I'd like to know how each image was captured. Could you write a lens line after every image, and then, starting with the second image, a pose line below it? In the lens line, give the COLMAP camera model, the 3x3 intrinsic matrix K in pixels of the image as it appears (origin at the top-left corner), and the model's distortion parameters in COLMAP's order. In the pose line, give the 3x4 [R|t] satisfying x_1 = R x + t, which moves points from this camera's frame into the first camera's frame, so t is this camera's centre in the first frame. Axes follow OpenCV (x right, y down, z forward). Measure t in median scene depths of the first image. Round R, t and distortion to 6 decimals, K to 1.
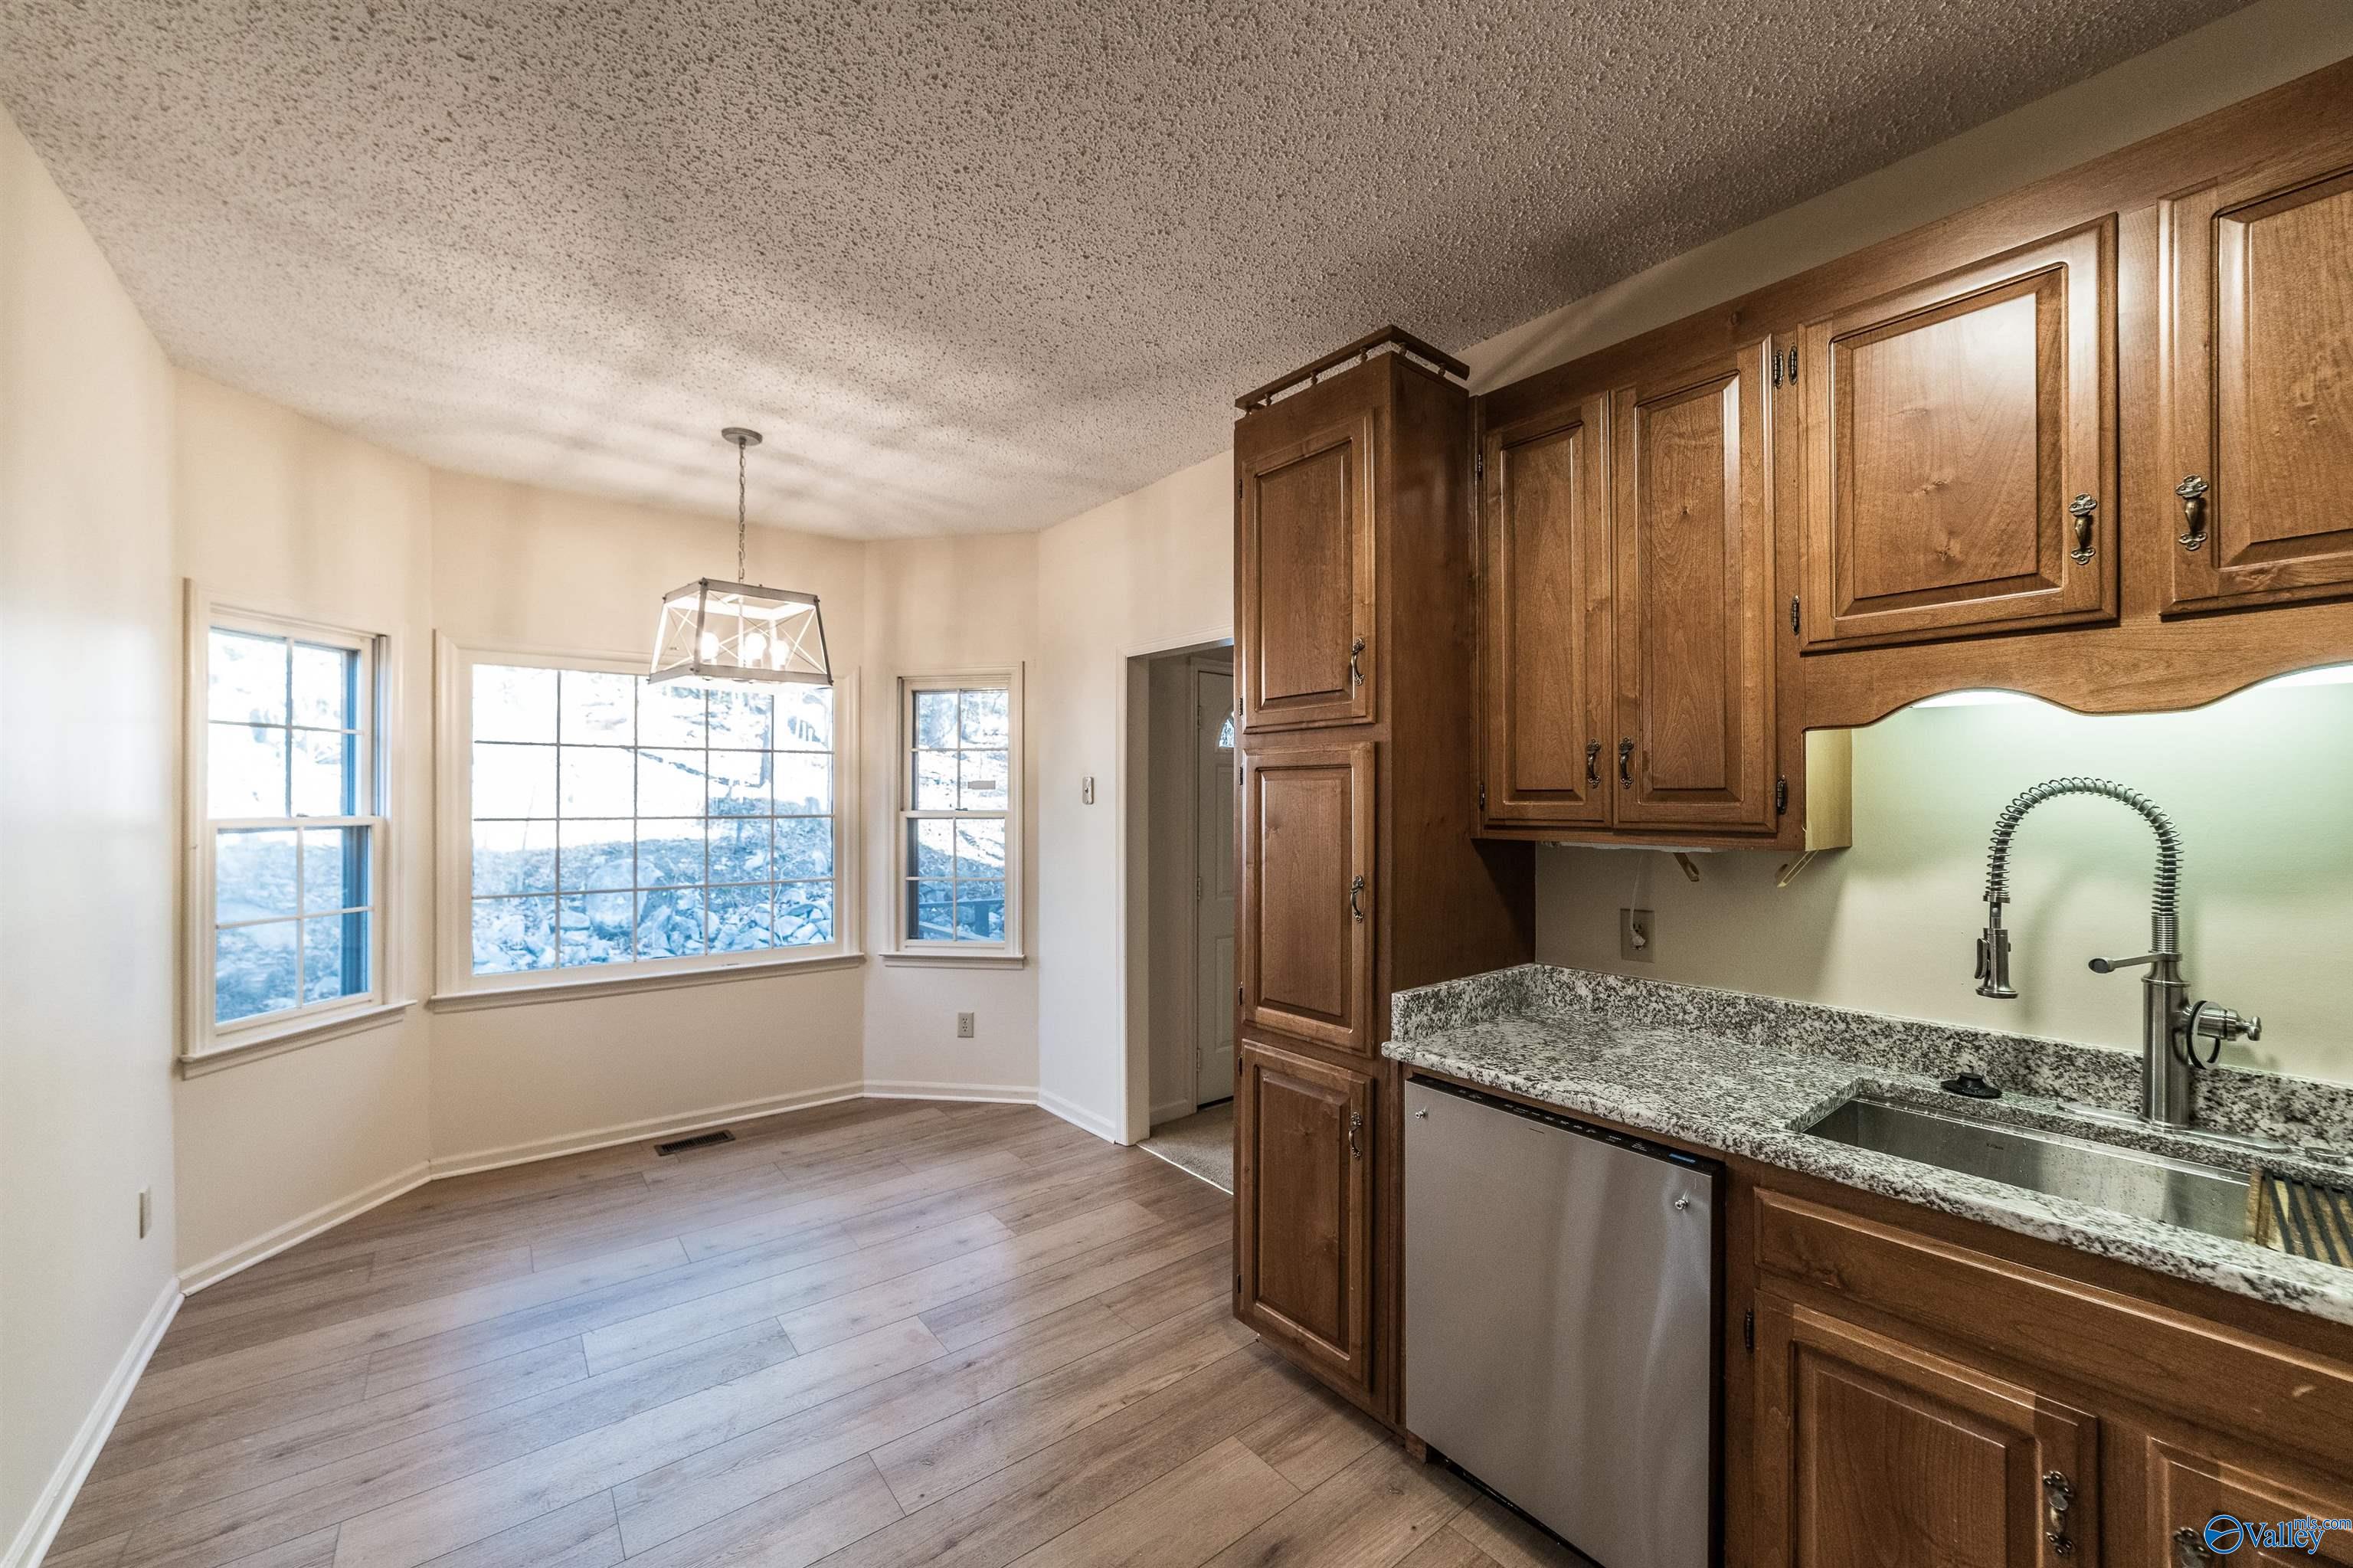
lens RADIAL K [[922.0, 0, 1171.2], [0, 922.0, 789.3], [0, 0, 1]] dist [-0.016692, 0.003259]
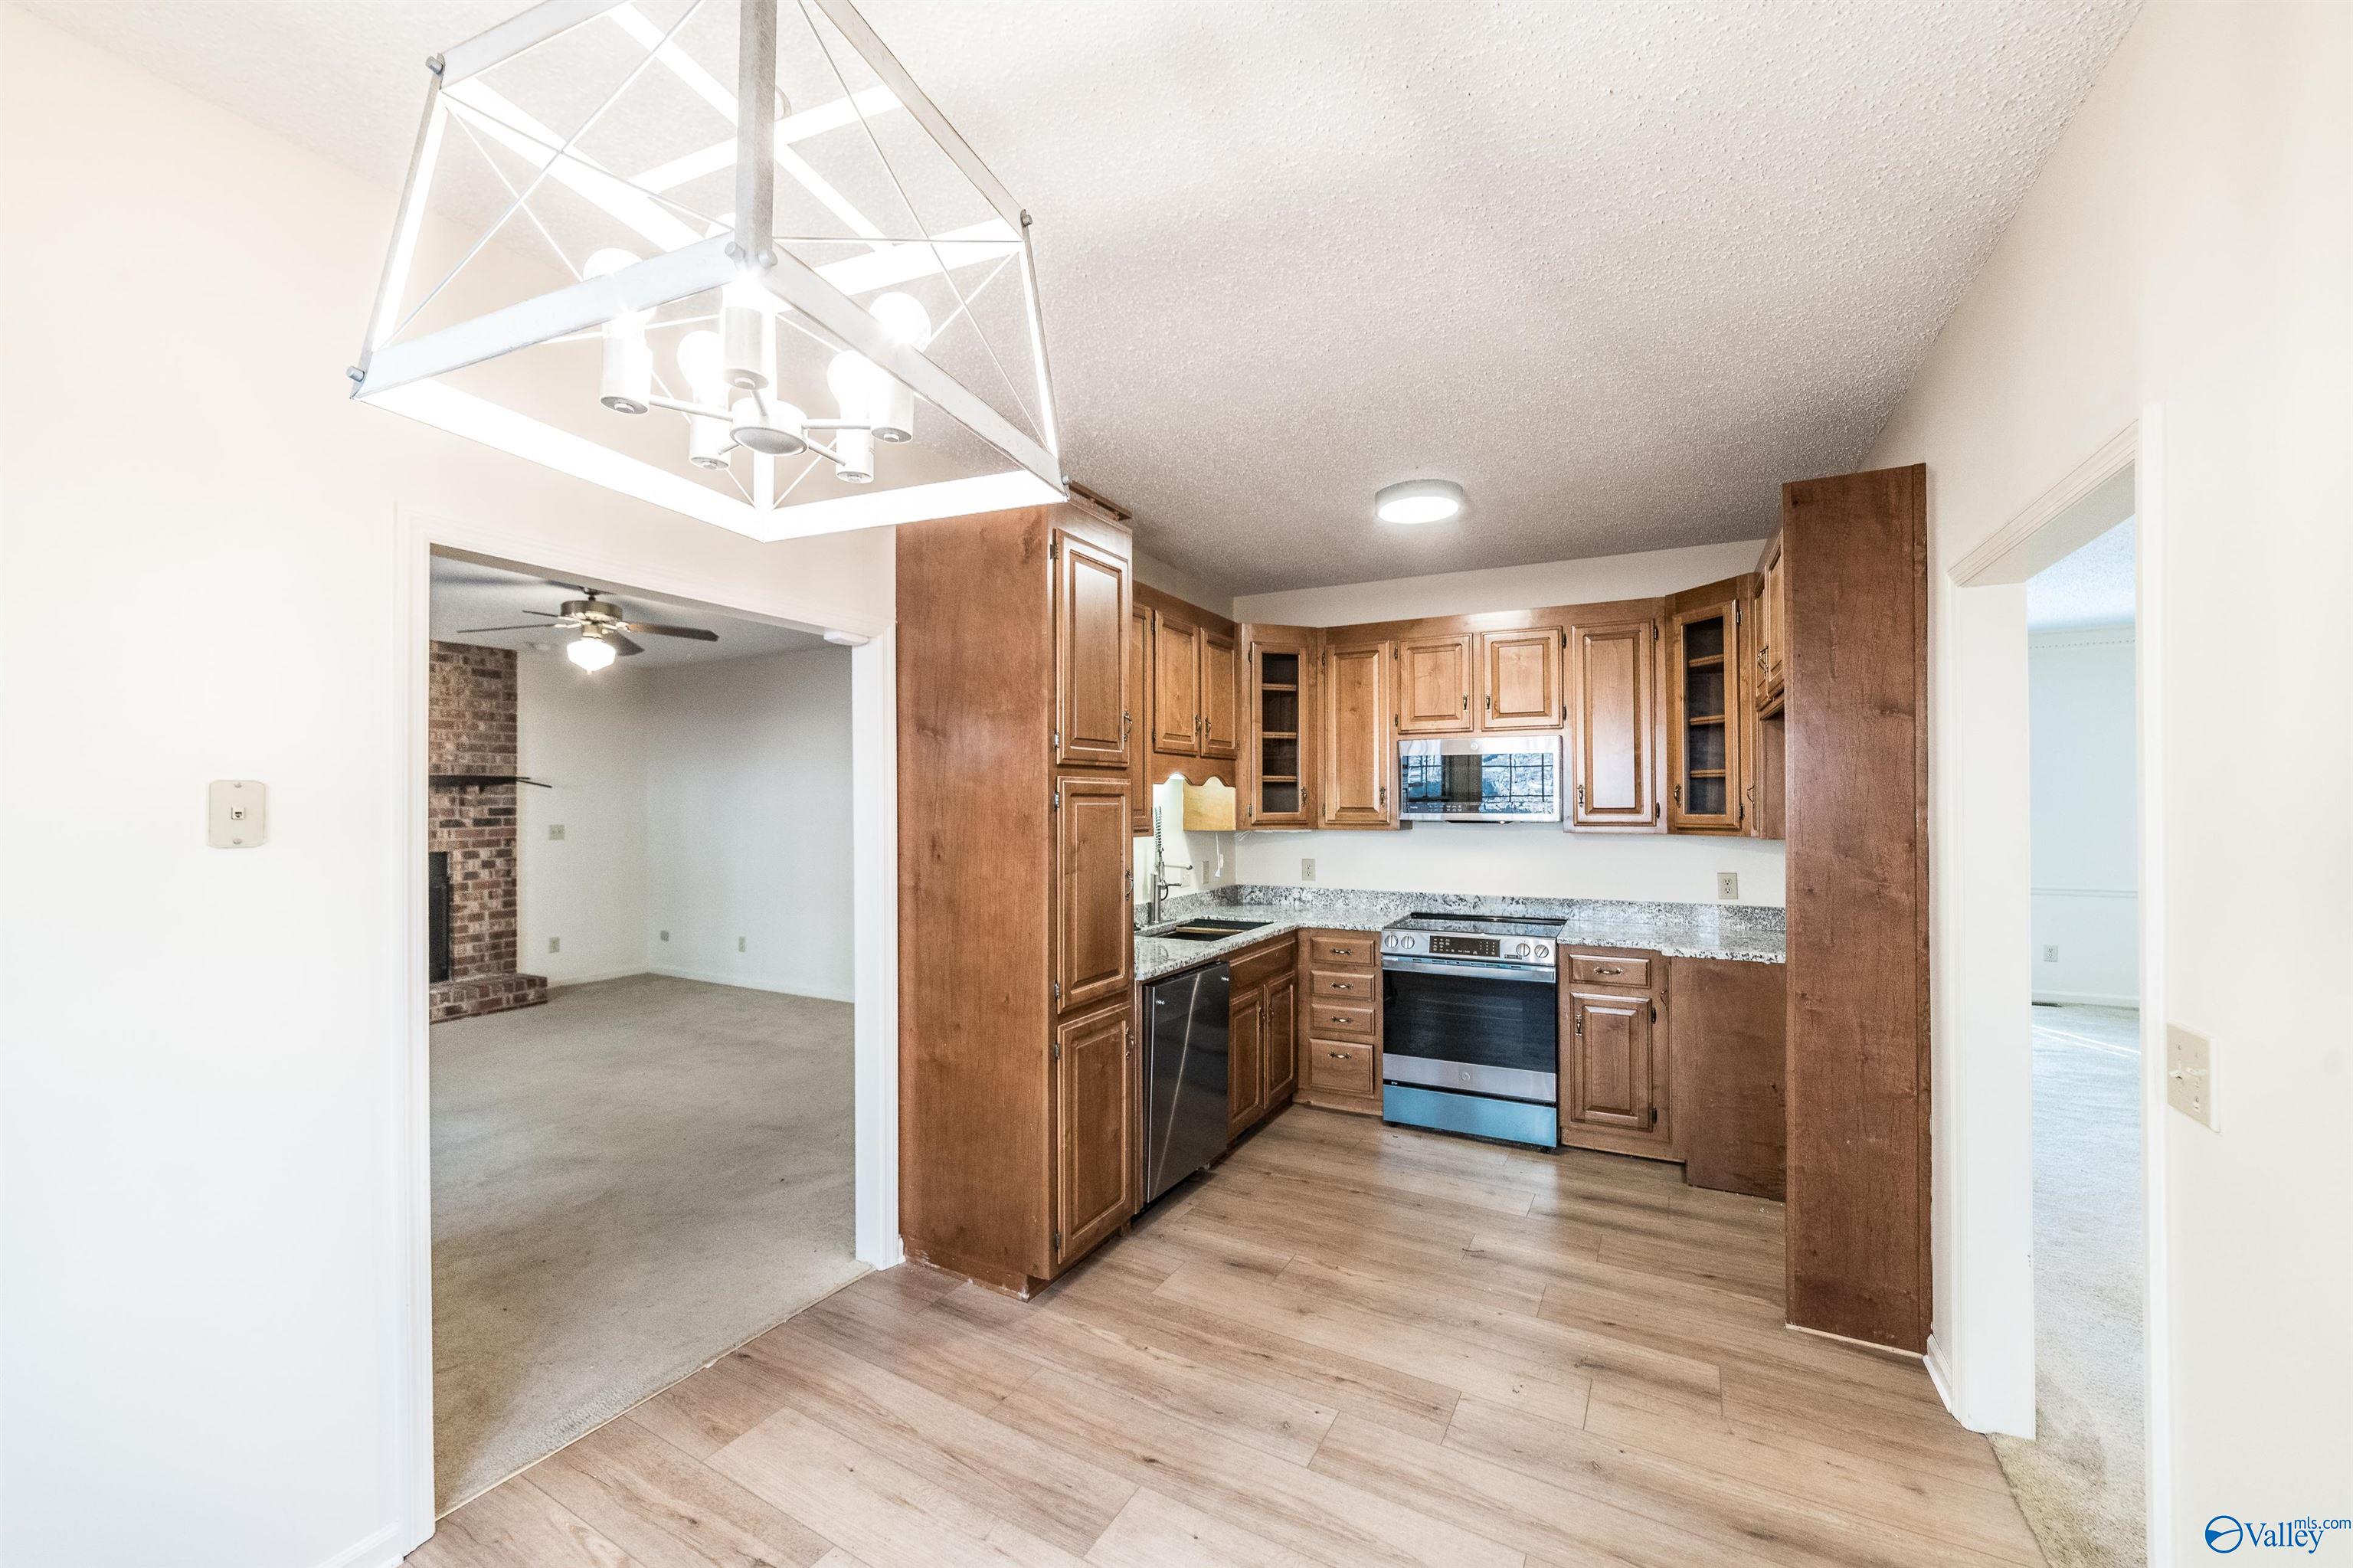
lens RADIAL K [[922.0, 0, 1139.4], [0, 922.0, 794.4], [0, 0, 1]] dist [-0.016692, 0.003259]
pose [[-0.372679, 0.008460, 0.927922, -1.212620], [-0.006236, 0.999913, -0.011621, -0.010554], [-0.927939, -0.010117, -0.372594, 1.564828]]
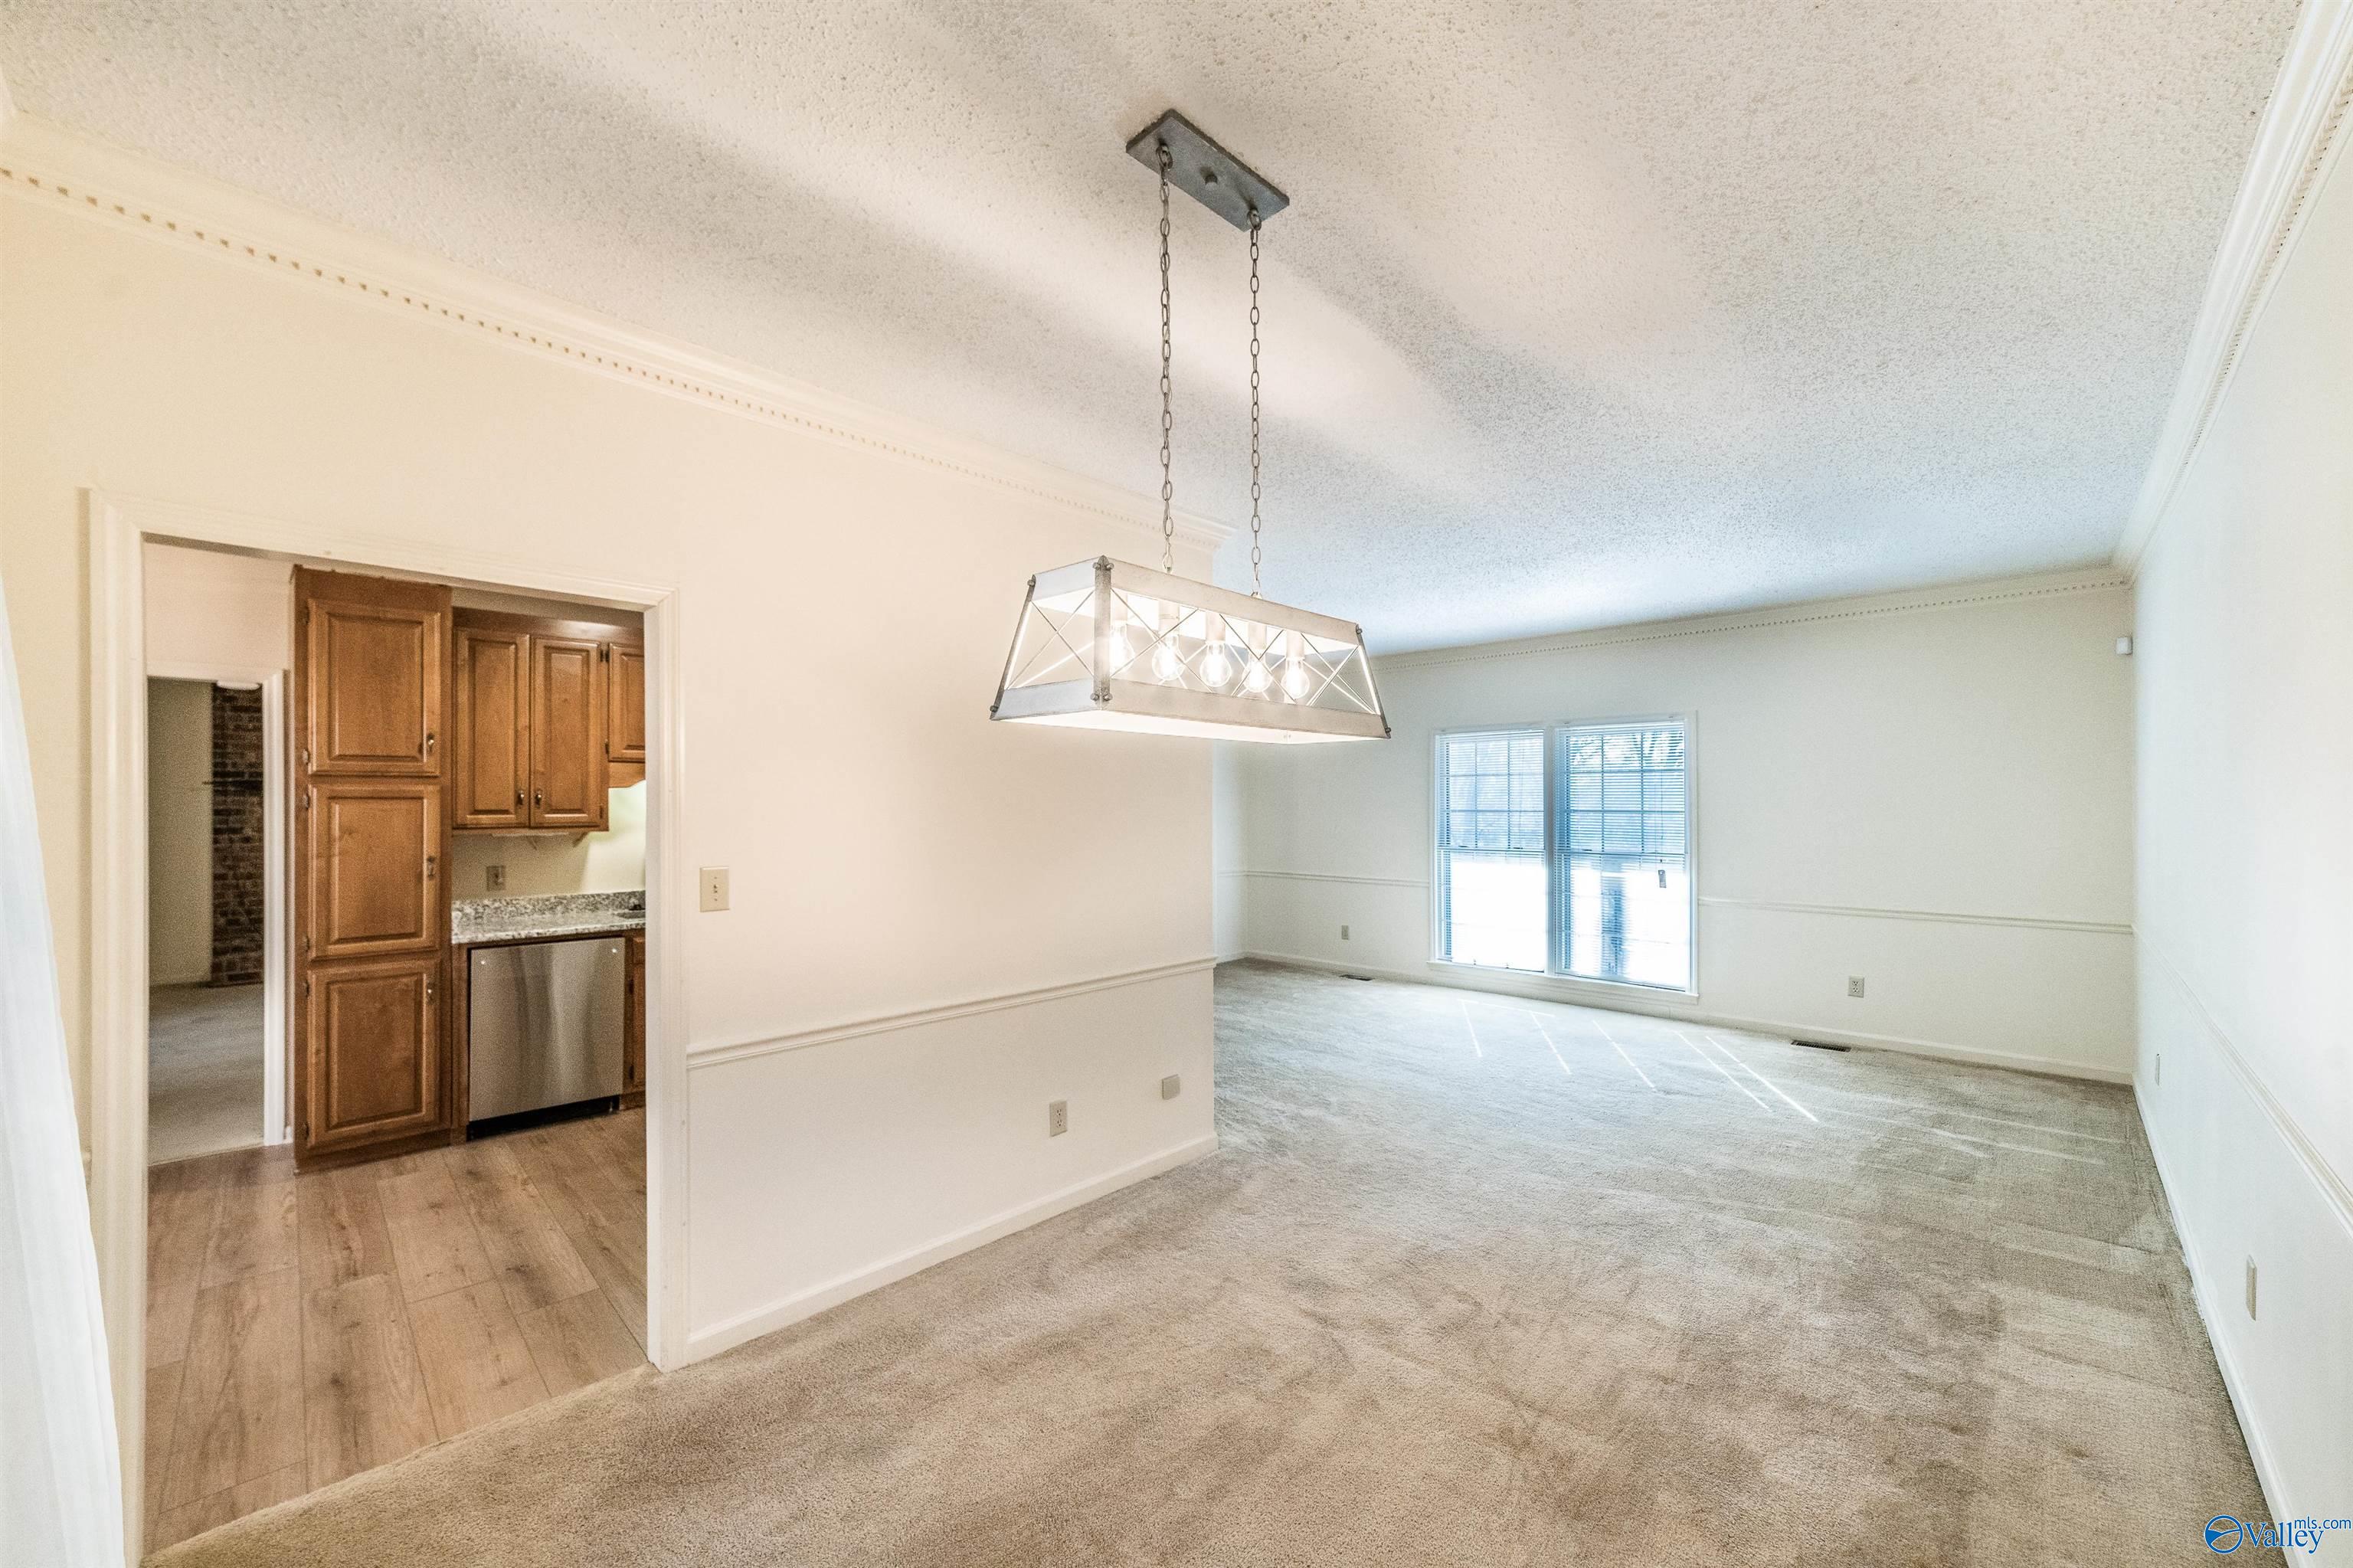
lens RADIAL K [[922.0, 0, 1146.7], [0, 922.0, 799.2], [0, 0, 1]] dist [-0.016692, 0.003259]
pose [[-0.099458, 0.003337, 0.995036, -1.856139], [-0.007014, 0.999967, -0.004054, -0.026081], [-0.995017, -0.007382, -0.099431, -0.293653]]
